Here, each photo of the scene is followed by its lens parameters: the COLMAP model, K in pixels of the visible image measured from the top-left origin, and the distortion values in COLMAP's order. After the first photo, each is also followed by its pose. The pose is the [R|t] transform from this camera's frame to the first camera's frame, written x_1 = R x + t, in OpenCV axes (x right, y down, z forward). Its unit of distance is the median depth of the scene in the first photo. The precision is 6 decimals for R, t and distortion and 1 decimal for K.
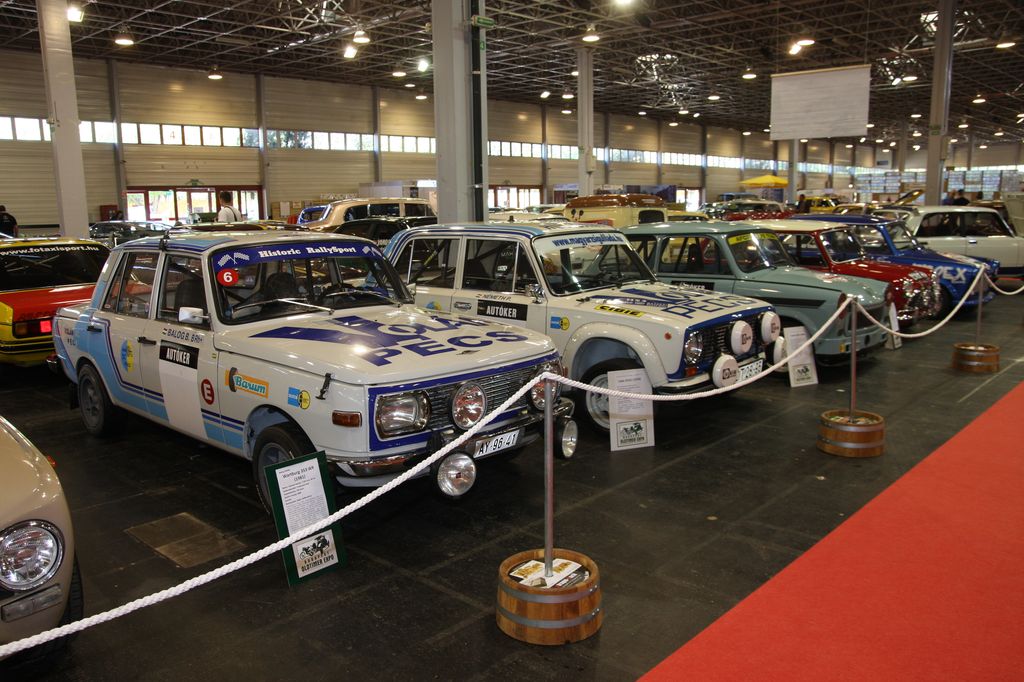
lens RADIAL K [[799.5, 0, 510.0], [0, 799.5, 351.9], [0, 0, 1]] dist [-0.129637, 0.107891]
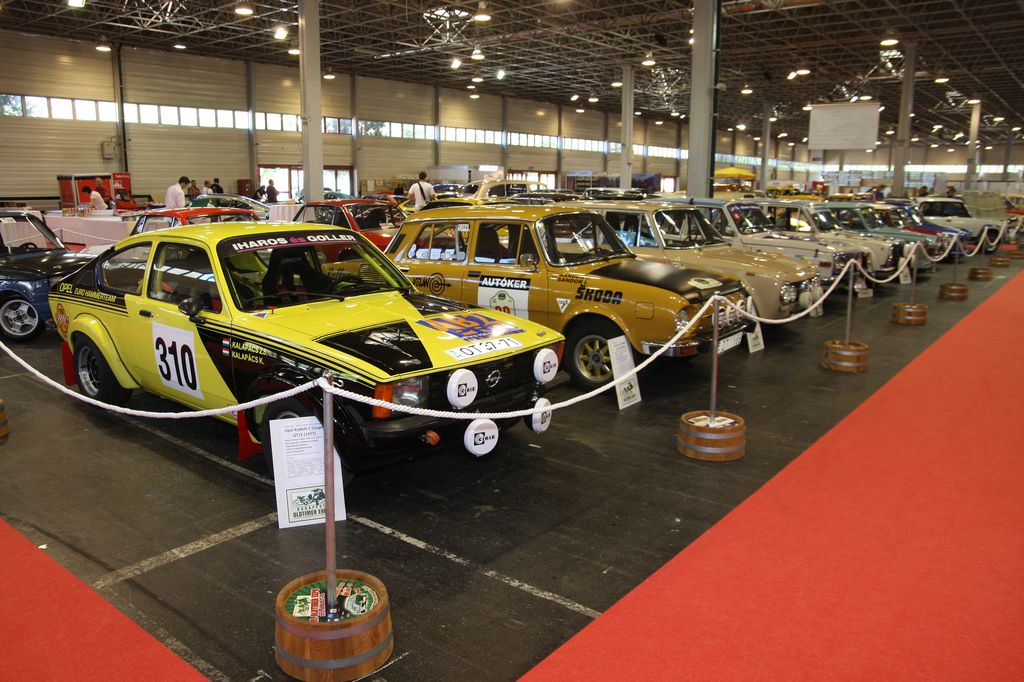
lens RADIAL K [[783.5, 0, 484.8], [0, 783.5, 338.4], [0, 0, 1]] dist [-0.176878, 0.158949]
pose [[0.997529, 0.009613, 0.069597, -0.178078], [-0.010288, 0.999903, 0.009342, 0.034958], [-0.069501, -0.010035, 0.997531, -0.177295]]
